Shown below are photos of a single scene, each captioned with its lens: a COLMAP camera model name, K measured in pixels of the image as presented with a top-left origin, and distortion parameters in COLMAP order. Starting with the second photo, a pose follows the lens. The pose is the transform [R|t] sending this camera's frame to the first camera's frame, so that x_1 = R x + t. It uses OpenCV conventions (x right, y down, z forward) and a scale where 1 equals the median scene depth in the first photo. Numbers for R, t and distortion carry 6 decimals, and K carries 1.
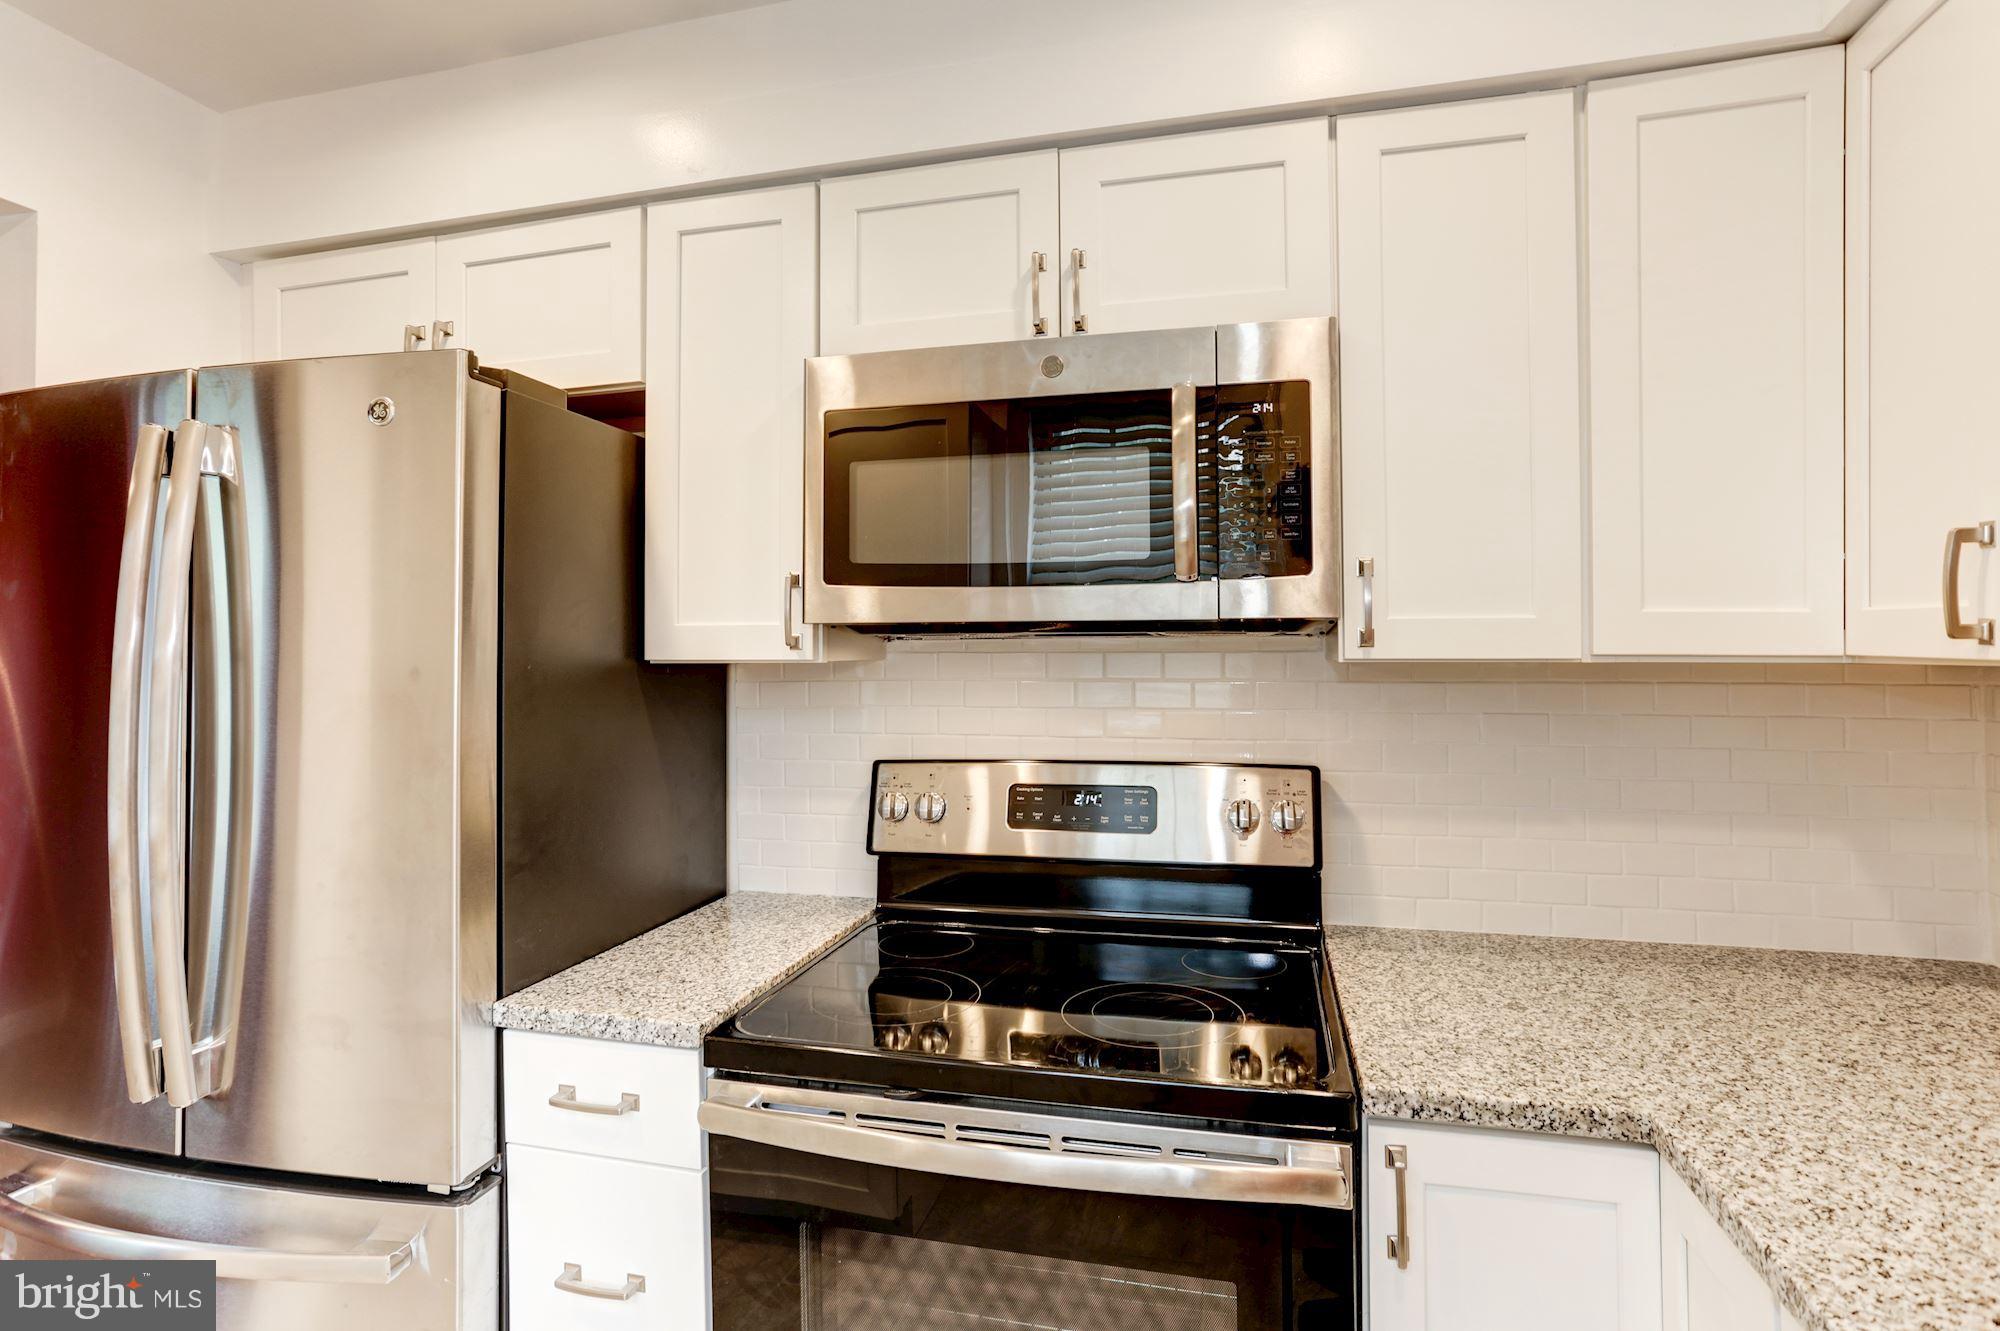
lens RADIAL K [[998.2, 0, 1000.0], [0, 998.2, 665.5], [0, 0, 1]] dist [-0.003386, 0.001008]
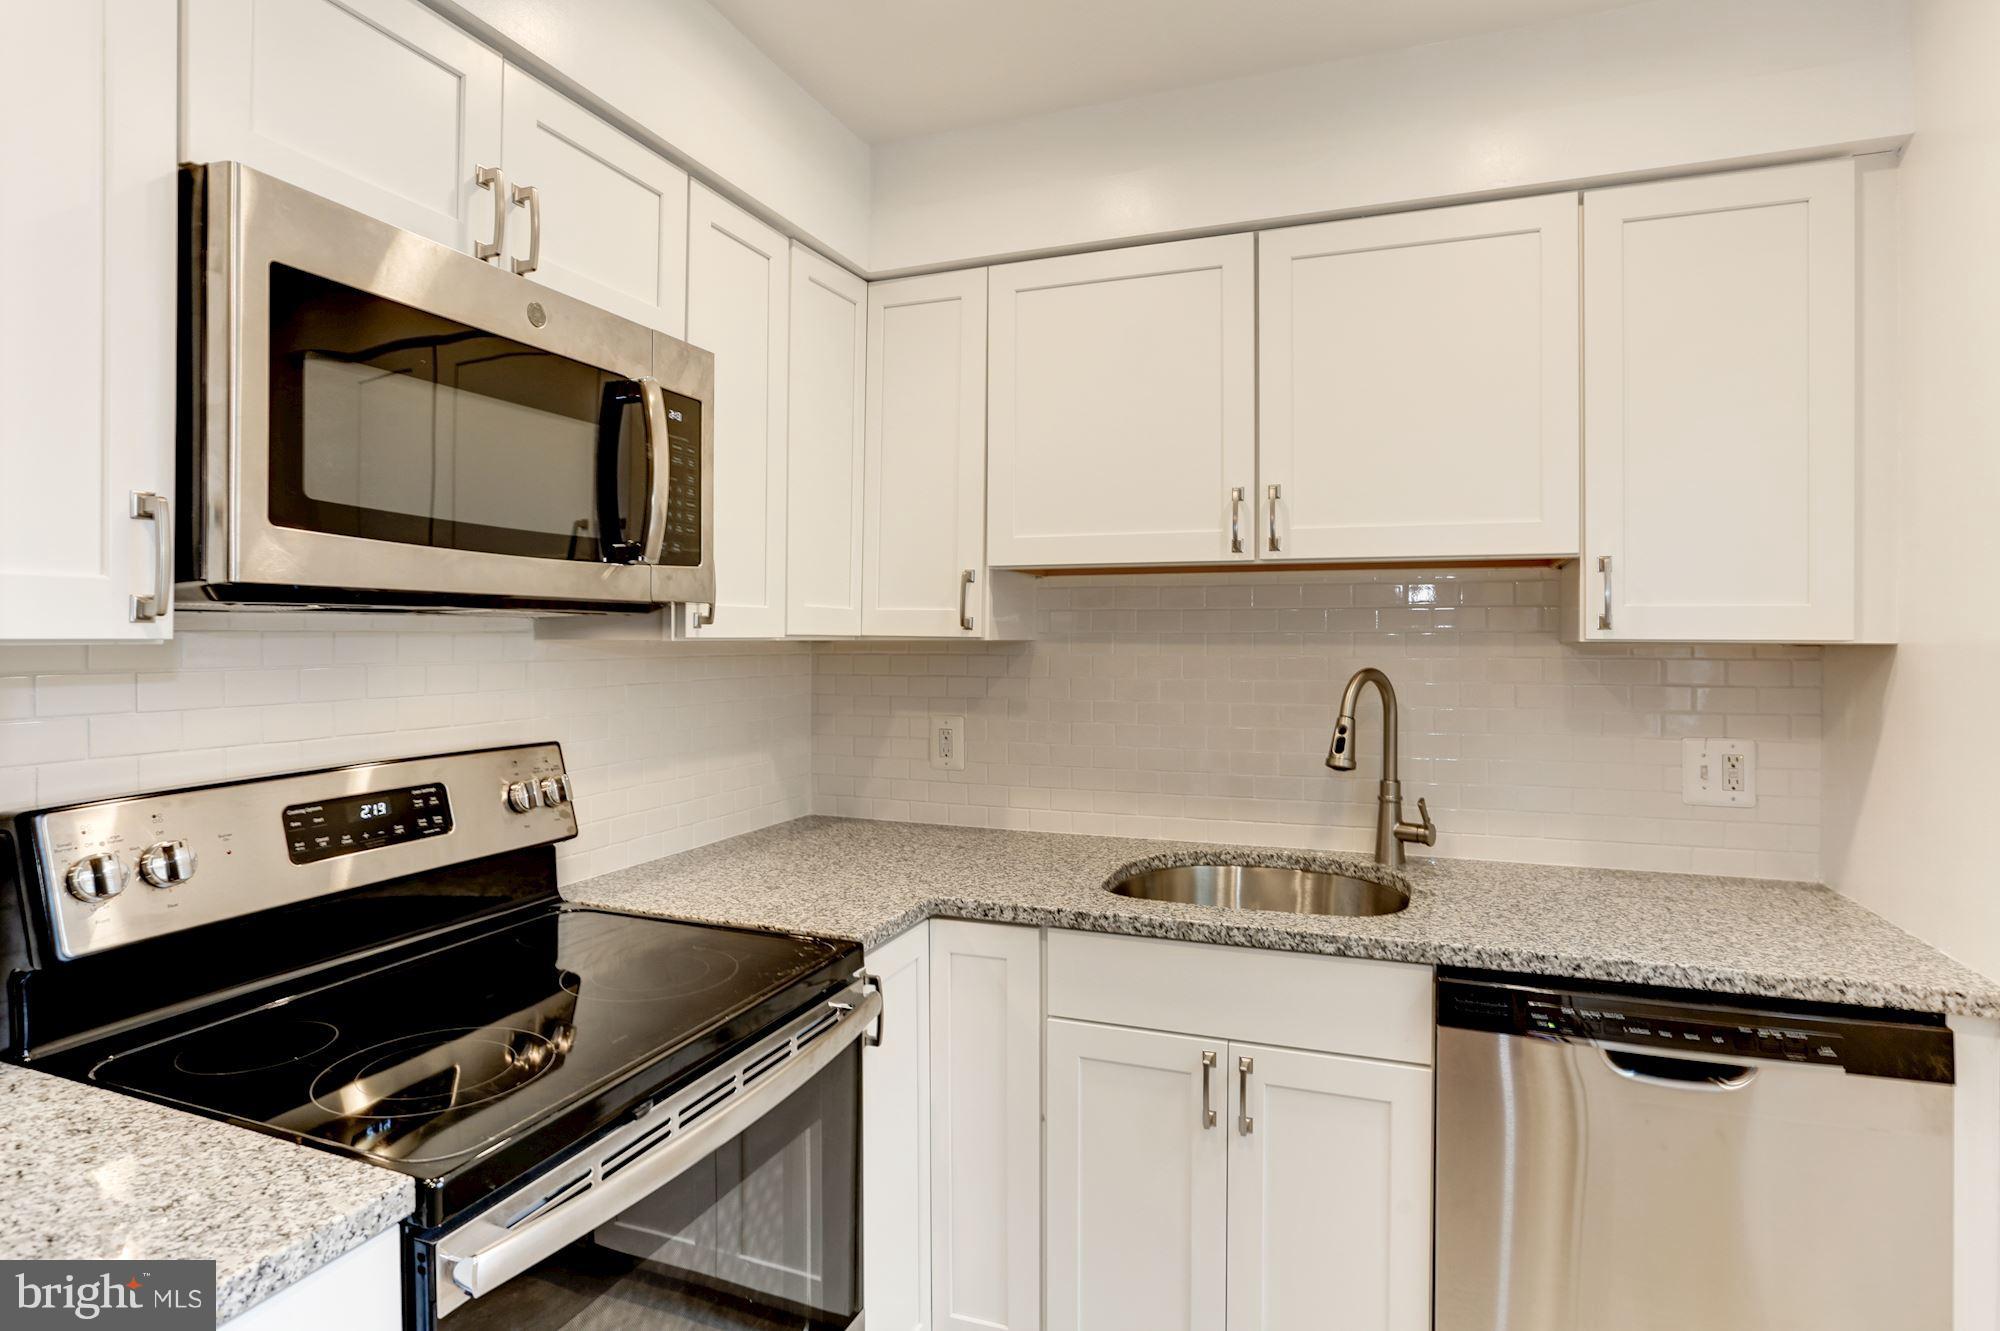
lens RADIAL K [[998.2, 0, 1000.0], [0, 998.2, 665.5], [0, 0, 1]] dist [-0.003386, 0.001008]
pose [[0.159485, -0.022940, 0.986934, -0.711847], [0.008452, 0.999725, 0.021871, 0.001286], [-0.987164, 0.004854, 0.159635, 0.395076]]
